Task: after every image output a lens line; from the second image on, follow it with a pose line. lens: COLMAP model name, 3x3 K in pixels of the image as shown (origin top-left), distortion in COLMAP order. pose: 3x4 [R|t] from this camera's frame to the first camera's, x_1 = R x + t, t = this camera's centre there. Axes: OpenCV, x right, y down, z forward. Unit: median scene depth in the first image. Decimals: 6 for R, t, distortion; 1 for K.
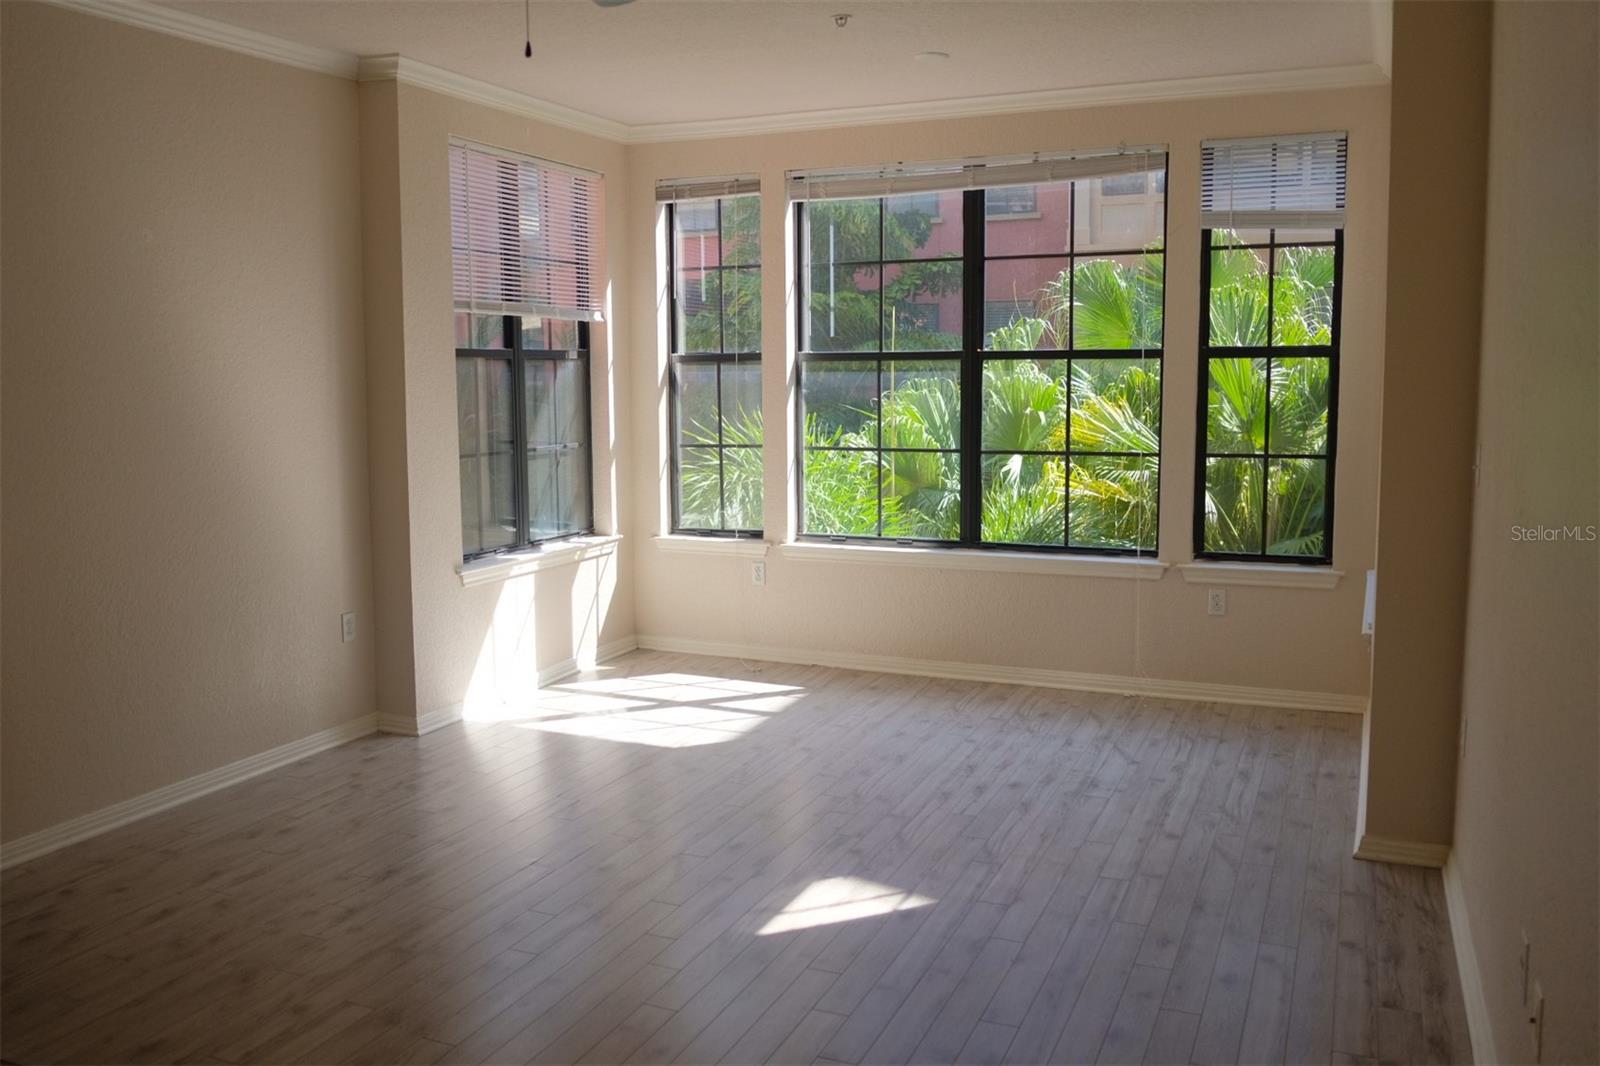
lens RADIAL K [[1322.9, 0, 810.7], [0, 1322.9, 528.9], [0, 0, 1]] dist [-0.036755, -0.009405]
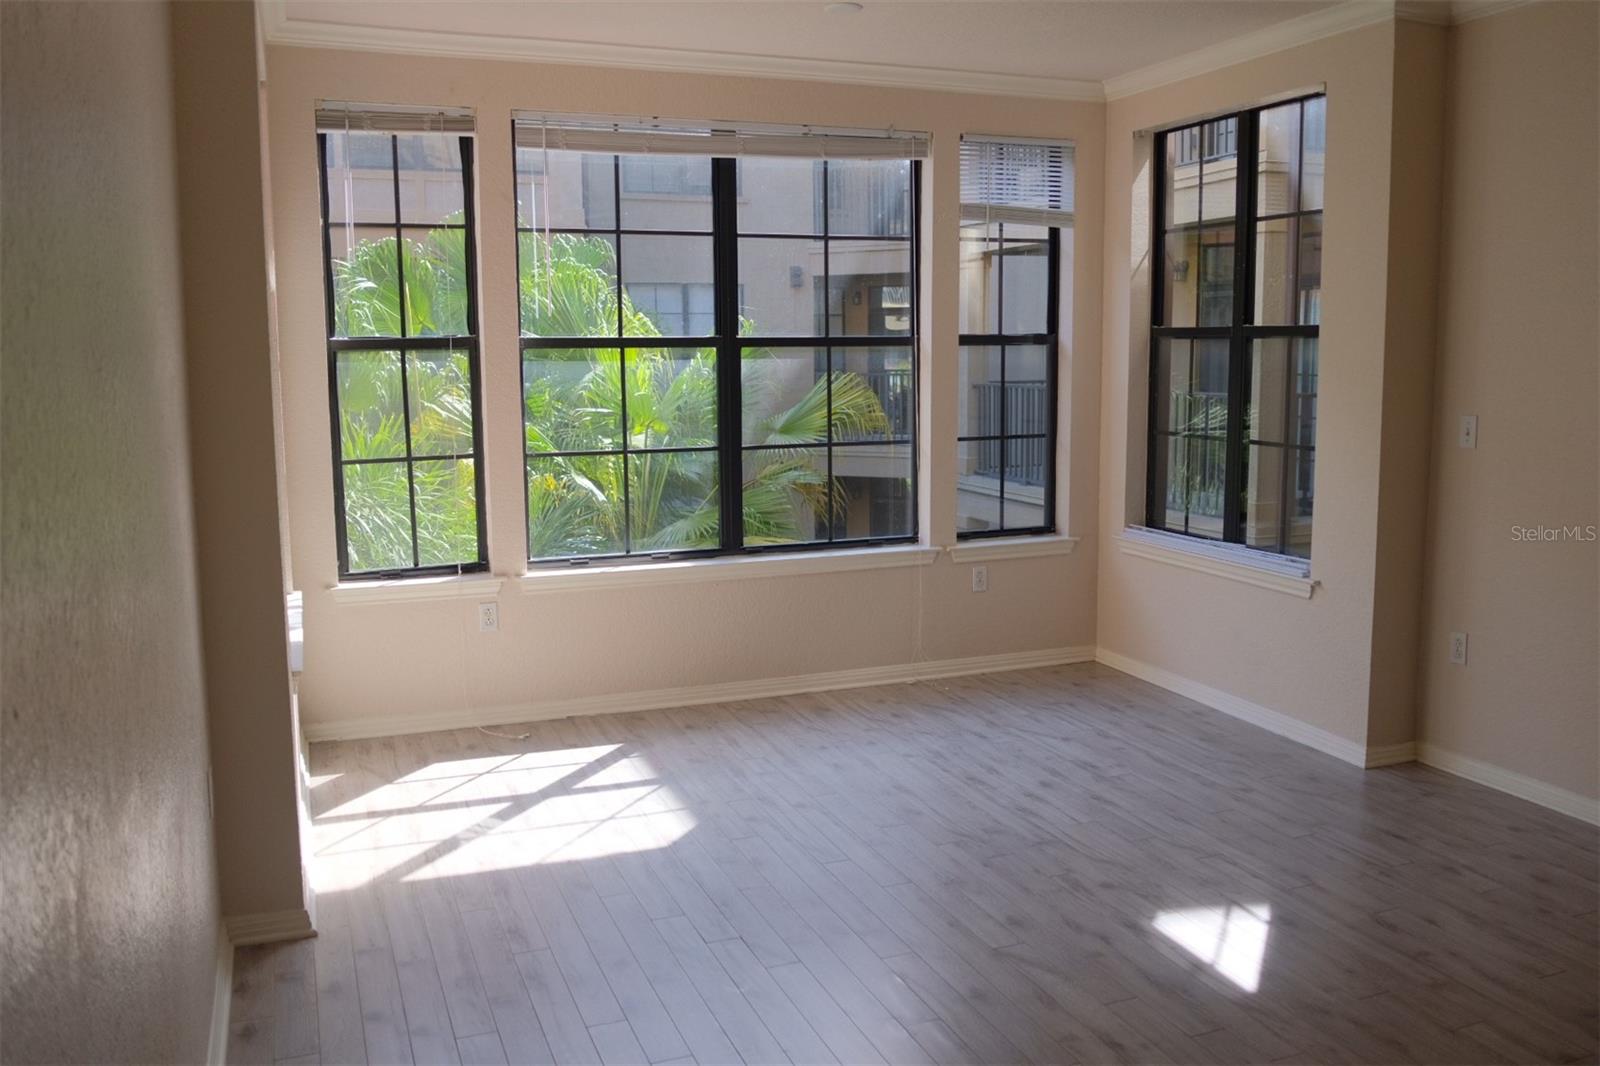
lens RADIAL K [[1322.9, 0, 802.5], [0, 1322.9, 530.8], [0, 0, 1]] dist [-0.036755, -0.009405]
pose [[0.705049, -0.097142, 0.702474, -0.496469], [0.086249, 0.994966, 0.051024, -0.045423], [-0.703894, 0.024614, 0.709878, 0.330518]]
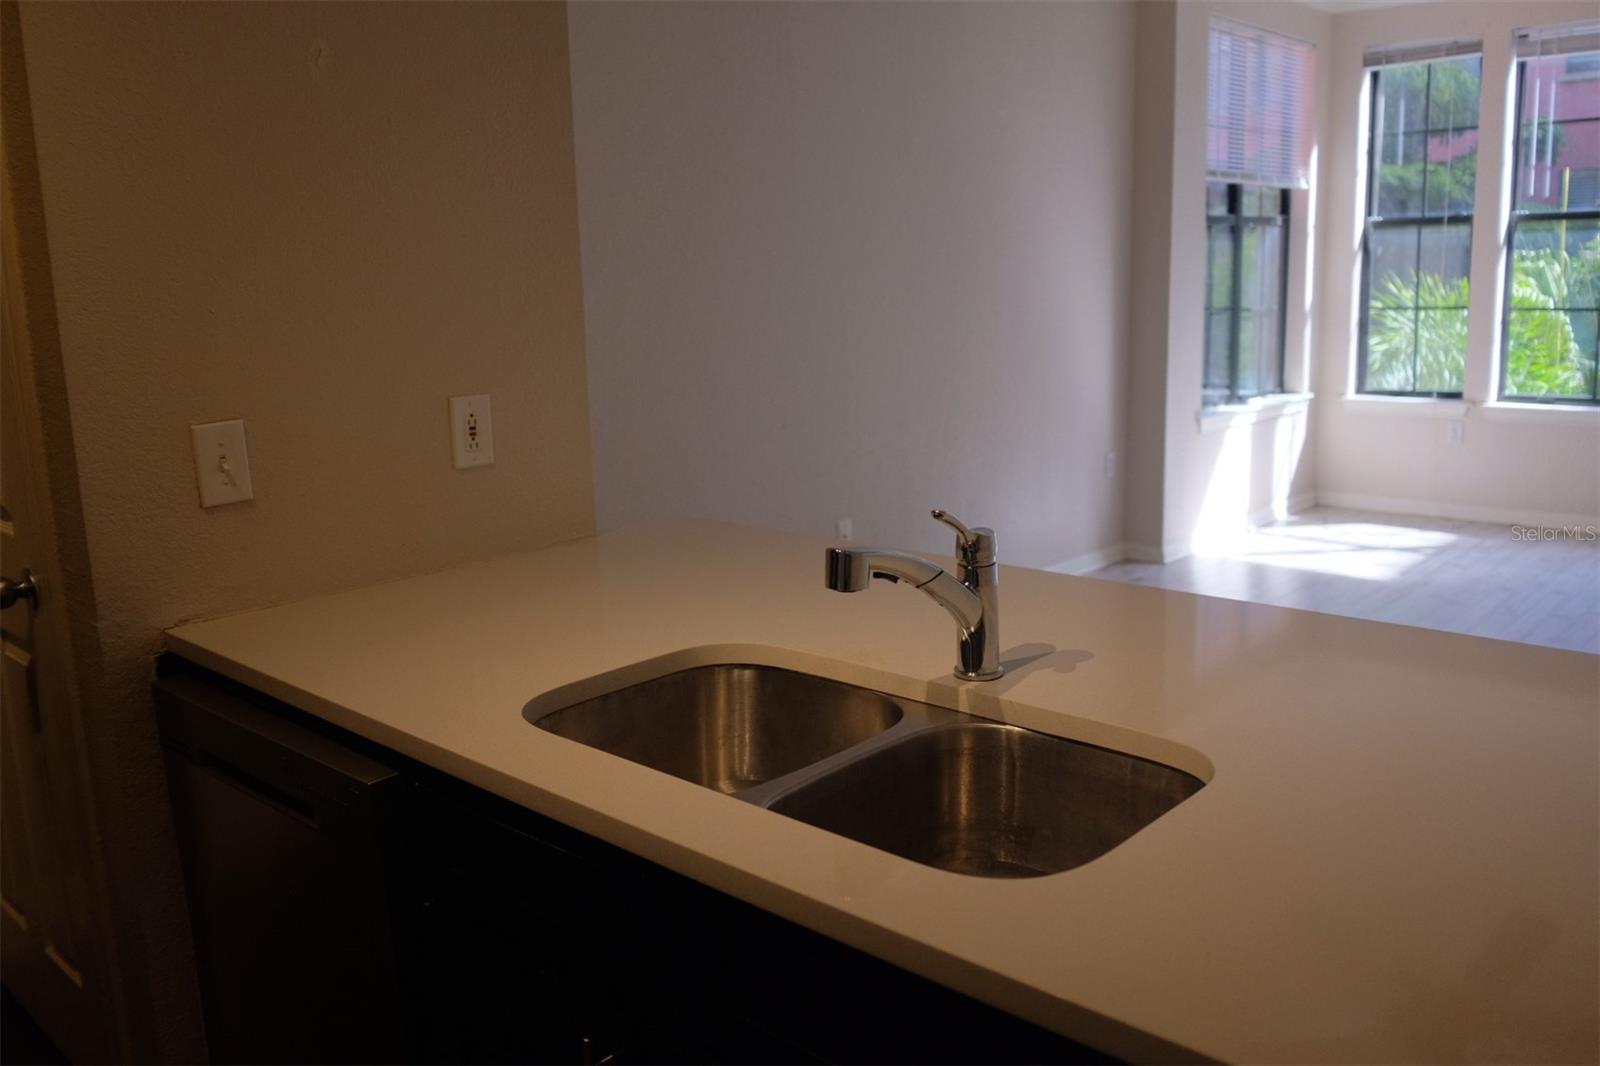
lens RADIAL K [[1322.9, 0, 798.7], [0, 1322.9, 529.1], [0, 0, 1]] dist [-0.036755, -0.009405]
pose [[0.942776, 0.043717, -0.330547, -0.195292], [-0.017032, 0.996387, 0.083200, 0.034664], [0.332990, -0.072809, 0.940115, -0.139119]]
